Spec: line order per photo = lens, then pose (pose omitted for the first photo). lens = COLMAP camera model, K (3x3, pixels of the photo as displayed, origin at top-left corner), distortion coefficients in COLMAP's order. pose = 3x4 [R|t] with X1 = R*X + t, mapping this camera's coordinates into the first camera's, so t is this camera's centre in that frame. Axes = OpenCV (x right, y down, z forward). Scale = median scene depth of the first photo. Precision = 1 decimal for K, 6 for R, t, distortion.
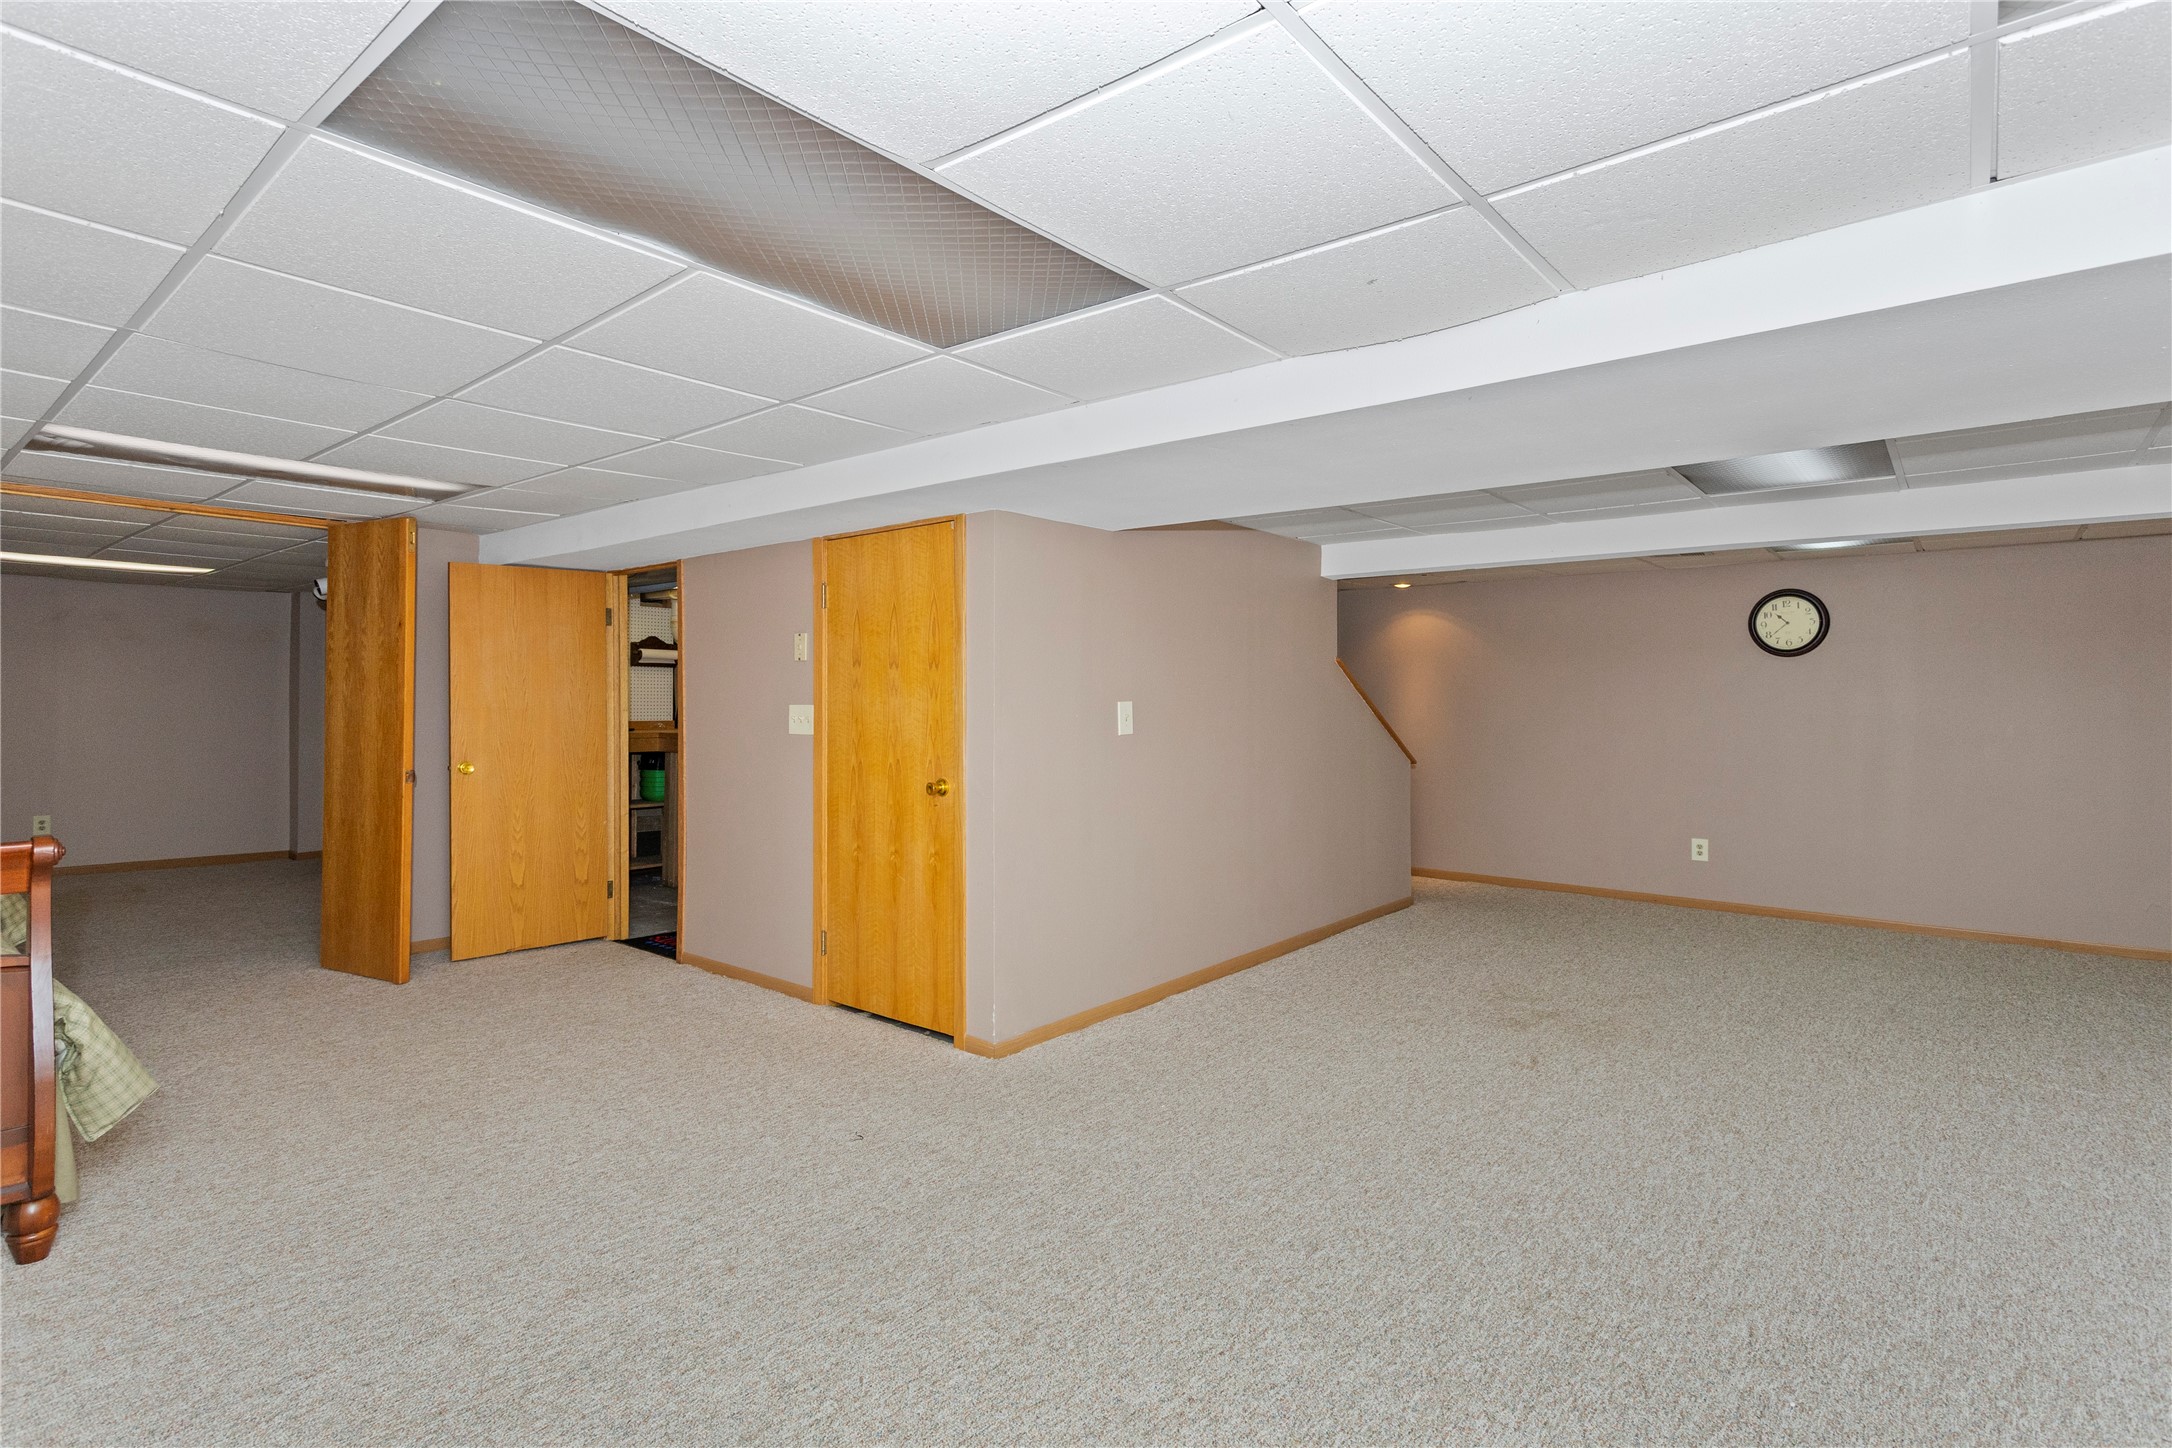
lens RADIAL K [[1057.8, 0, 1086.0], [0, 1057.8, 724.0], [0, 0, 1]] dist [-0.000255, -0.000365]
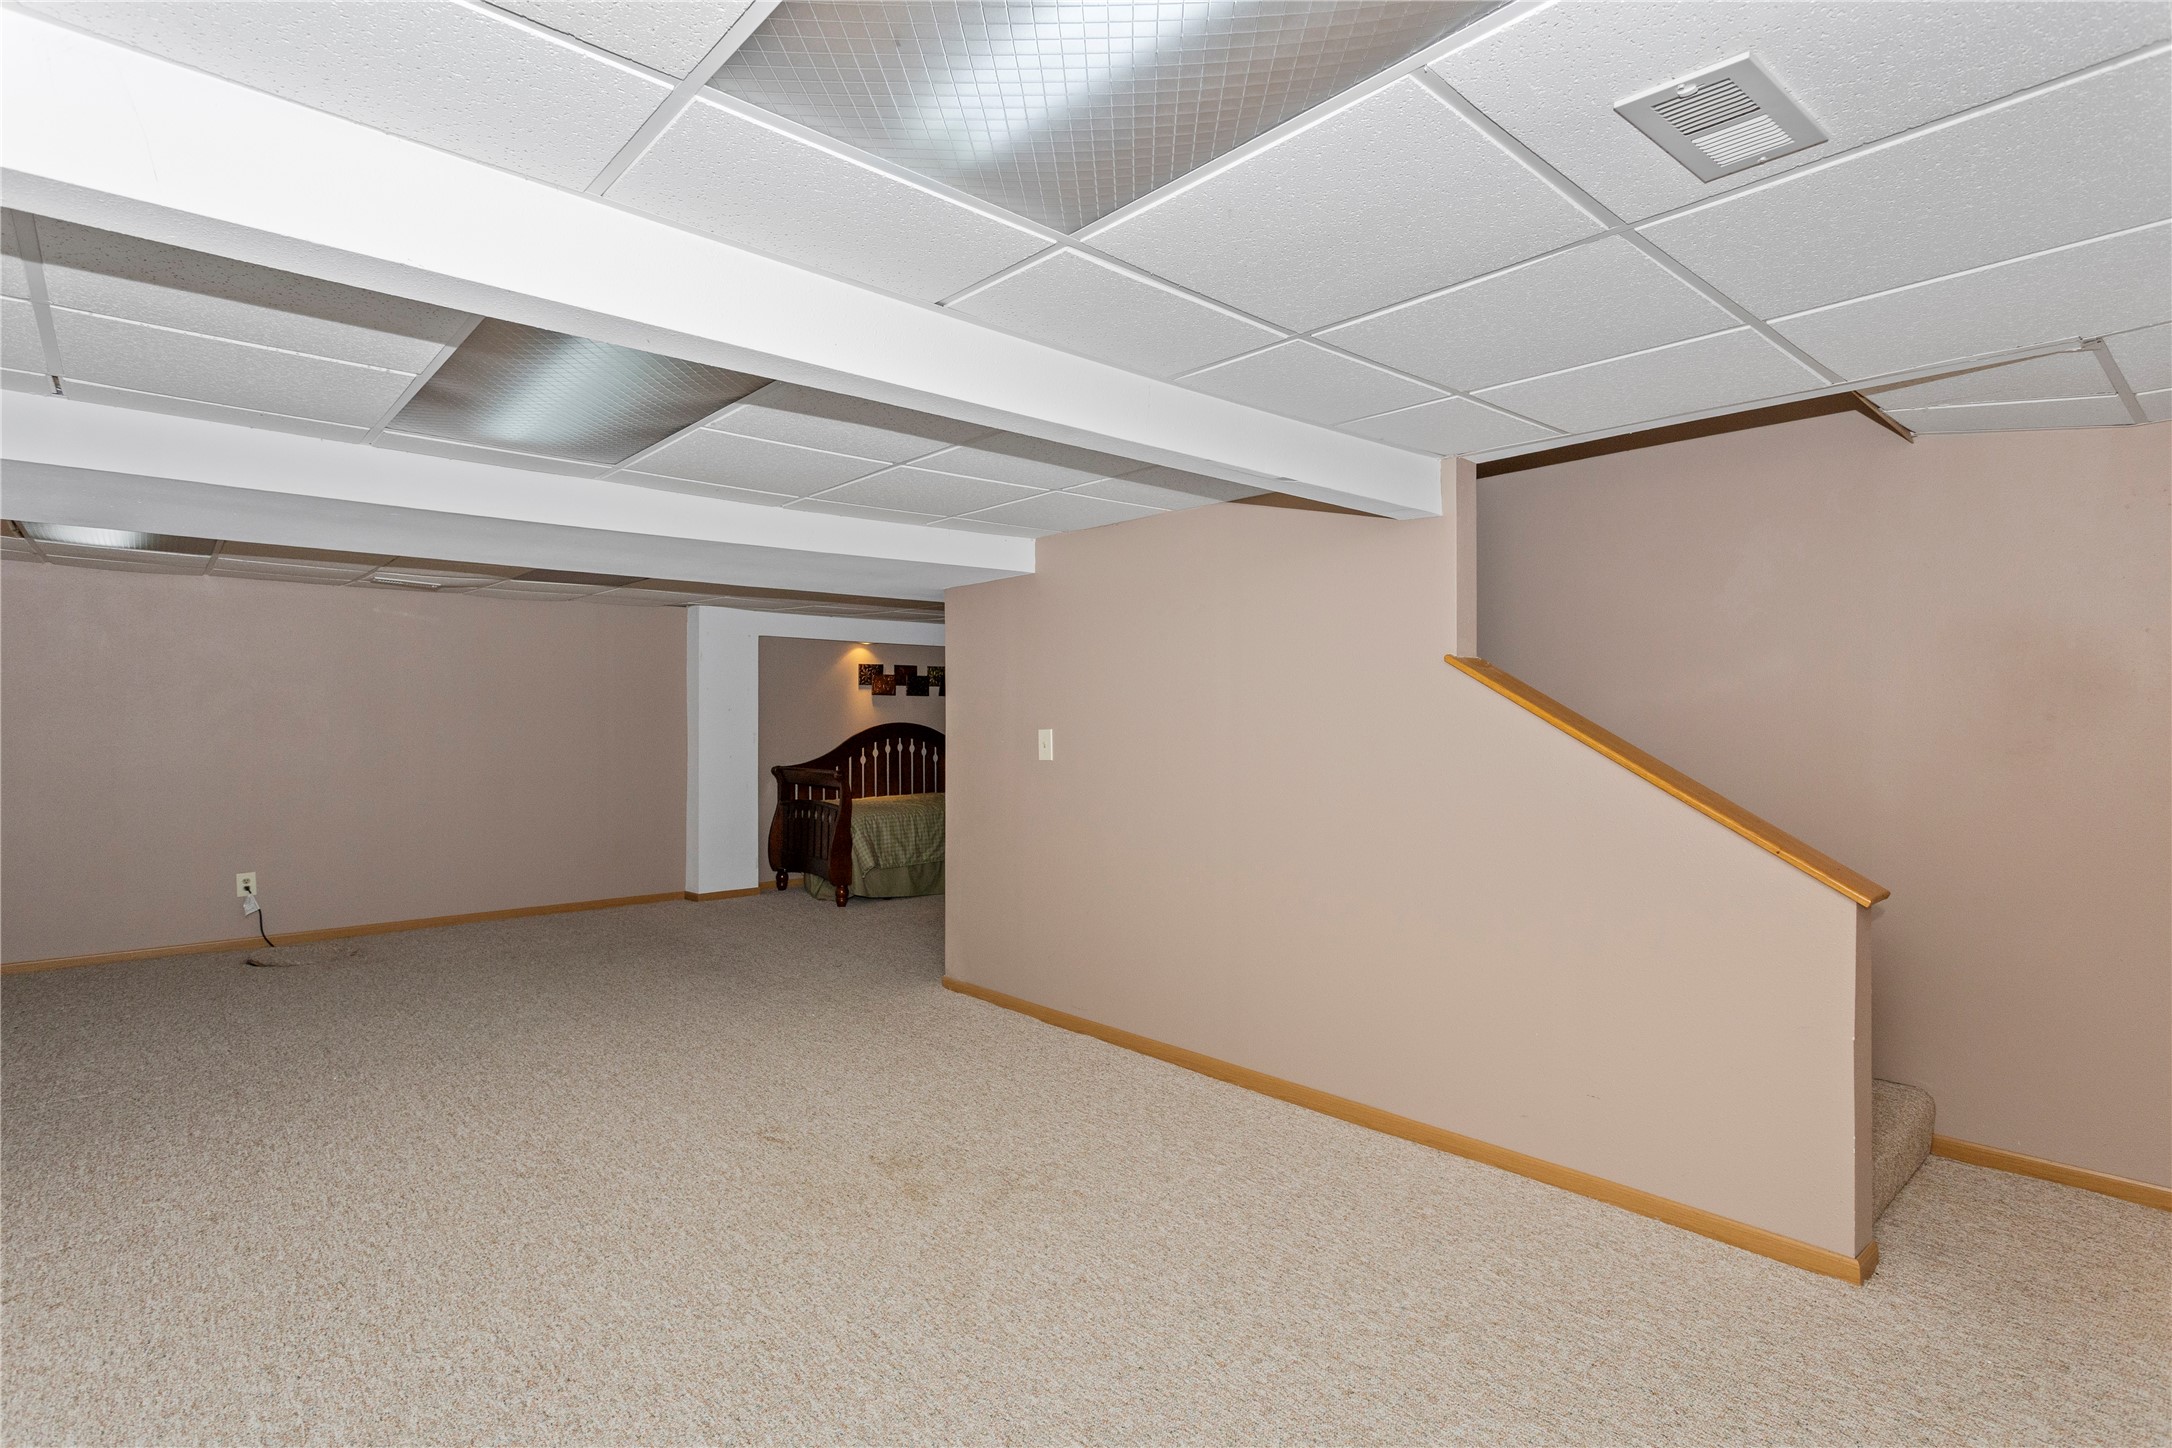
lens RADIAL K [[1057.8, 0, 1086.0], [0, 1057.8, 724.0], [0, 0, 1]] dist [-0.000255, -0.000365]
pose [[-0.140169, 0.001354, -0.990127, 1.271190], [-0.020289, 0.999785, 0.004239, -0.037310], [0.989920, 0.020683, -0.140111, 1.385269]]
